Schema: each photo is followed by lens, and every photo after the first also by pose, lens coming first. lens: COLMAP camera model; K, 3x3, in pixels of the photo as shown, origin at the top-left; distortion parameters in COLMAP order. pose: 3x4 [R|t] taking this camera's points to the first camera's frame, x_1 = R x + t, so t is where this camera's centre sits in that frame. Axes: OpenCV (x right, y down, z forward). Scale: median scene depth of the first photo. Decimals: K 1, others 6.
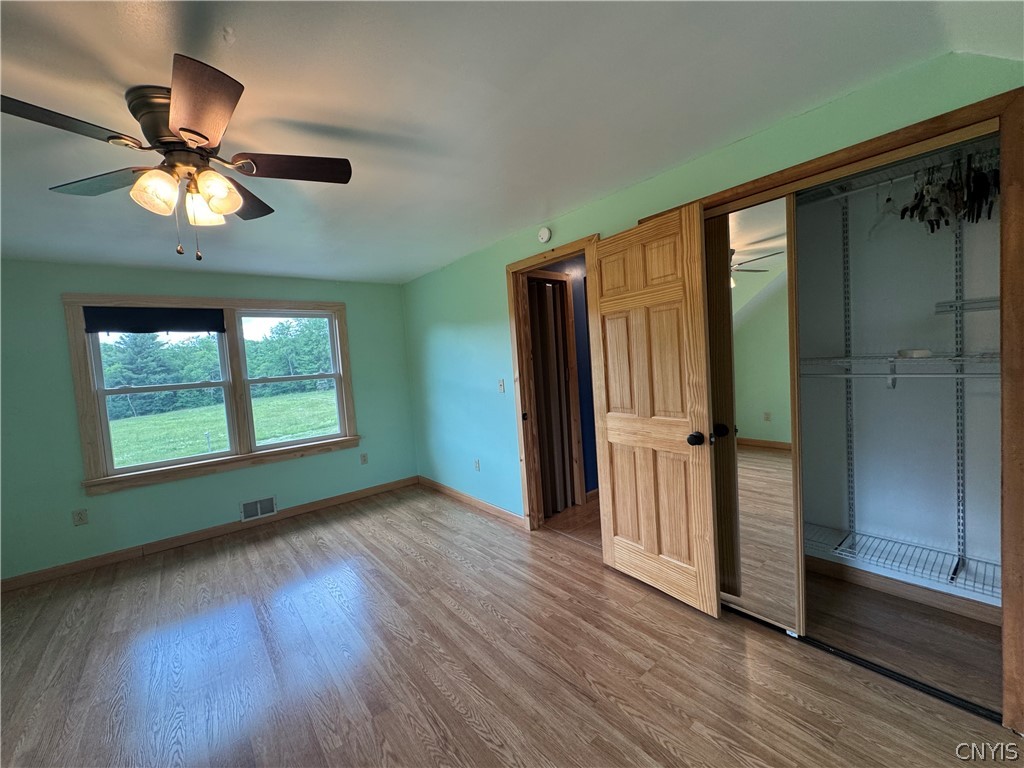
lens RADIAL K [[408.0, 0, 510.6], [0, 408.0, 383.5], [0, 0, 1]] dist [-0.004150, -0.000033]
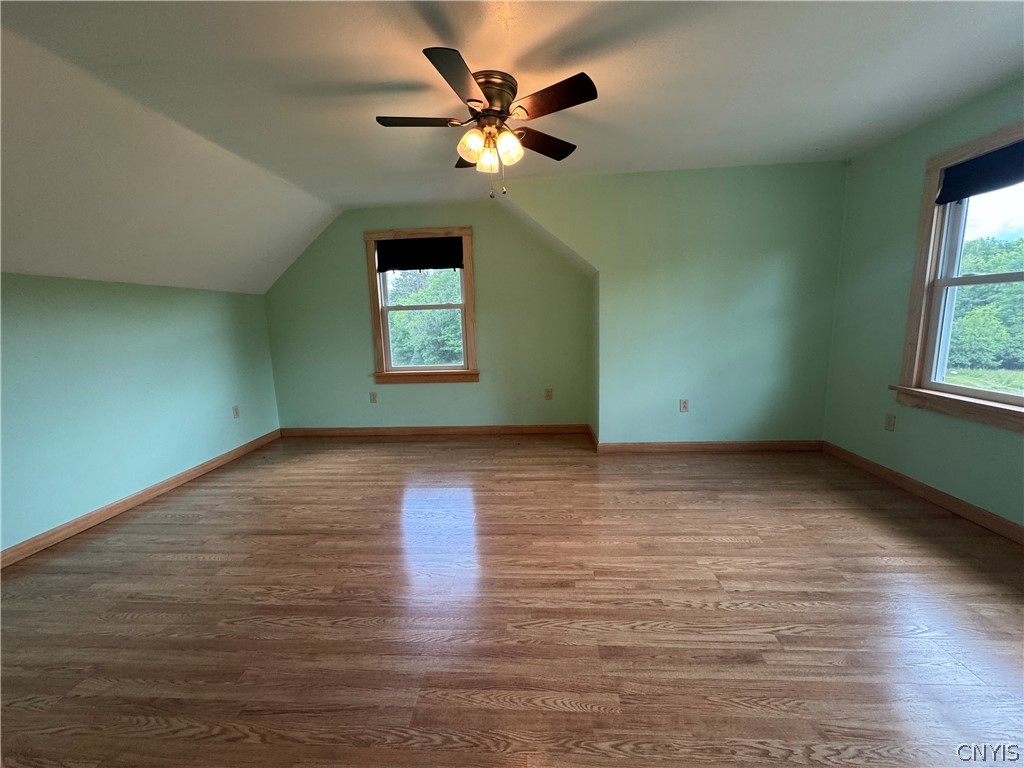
lens RADIAL K [[408.0, 0, 510.6], [0, 408.0, 383.5], [0, 0, 1]] dist [-0.004150, -0.000033]
pose [[-0.674737, 0.206573, -0.708560, 0.250634], [0.036174, 0.968135, 0.247802, -0.021479], [0.737171, 0.141570, -0.660709, 1.611648]]
